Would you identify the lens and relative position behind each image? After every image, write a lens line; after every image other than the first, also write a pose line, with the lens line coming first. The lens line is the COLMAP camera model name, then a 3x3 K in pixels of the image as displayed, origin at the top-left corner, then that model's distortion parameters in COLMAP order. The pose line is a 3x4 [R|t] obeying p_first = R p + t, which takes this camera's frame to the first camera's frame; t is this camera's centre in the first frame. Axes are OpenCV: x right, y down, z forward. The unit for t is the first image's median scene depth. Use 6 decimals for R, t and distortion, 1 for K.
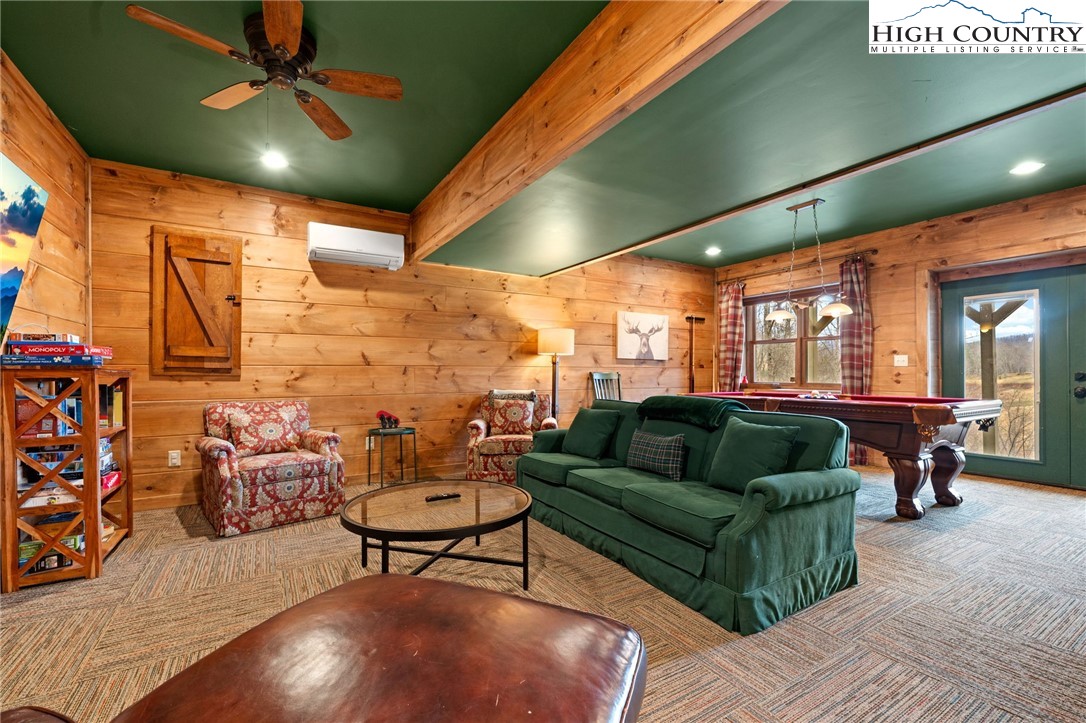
lens RADIAL K [[472.5, 0, 540.8], [0, 472.5, 367.9], [0, 0, 1]] dist [-0.000760, -0.000107]
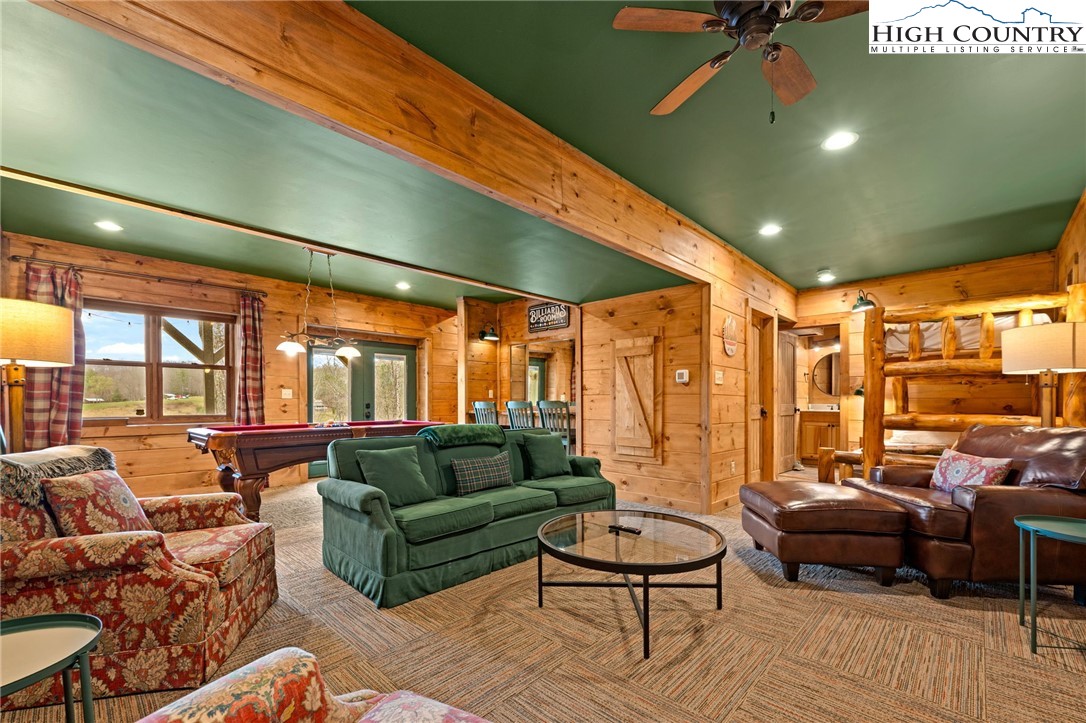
lens RADIAL K [[460.9, 0, 547.2], [0, 460.9, 401.0], [0, 0, 1]] dist [0.000452, 0.000002]
pose [[-0.283139, 0.001645, 0.959077, -0.534986], [-0.002523, 0.999994, -0.002460, 0.004196], [-0.959076, -0.003116, -0.283133, 0.692656]]
